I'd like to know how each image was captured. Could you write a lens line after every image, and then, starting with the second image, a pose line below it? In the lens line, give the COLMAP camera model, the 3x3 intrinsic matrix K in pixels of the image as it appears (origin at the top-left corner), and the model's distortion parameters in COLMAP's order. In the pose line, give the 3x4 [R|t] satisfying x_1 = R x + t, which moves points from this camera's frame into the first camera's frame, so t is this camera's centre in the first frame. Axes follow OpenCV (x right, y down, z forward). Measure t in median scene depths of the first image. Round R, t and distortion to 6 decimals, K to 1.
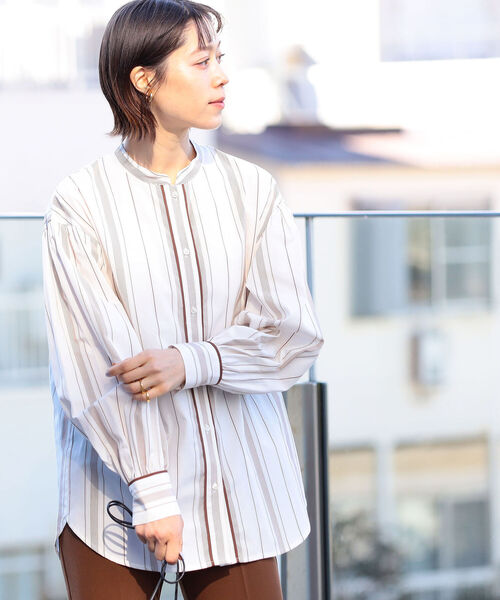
lens RADIAL K [[2460.8, 0, 250.0], [0, 2460.8, 300.0], [0, 0, 1]] dist [-0.118106, 4.151399]
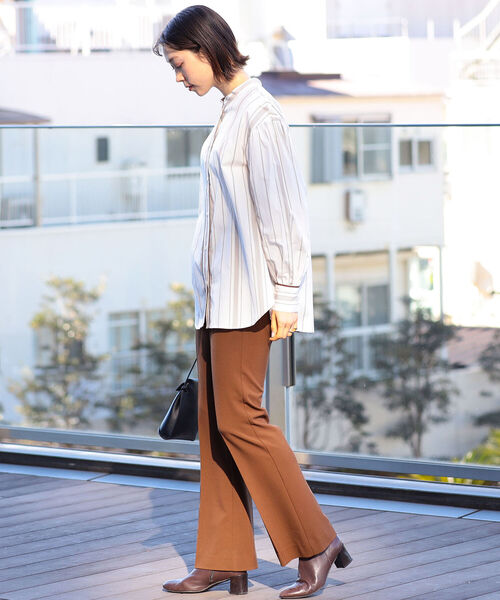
lens RADIAL K [[2809.5, 0, 250.0], [0, 2809.5, 300.0], [0, 0, 1]] dist [0.208371, -6.225618]
pose [[0.997008, -0.001393, 0.077290, -0.159794], [0.000737, 0.999963, 0.008524, 0.074562], [-0.077299, -0.008442, 0.996972, -1.015875]]
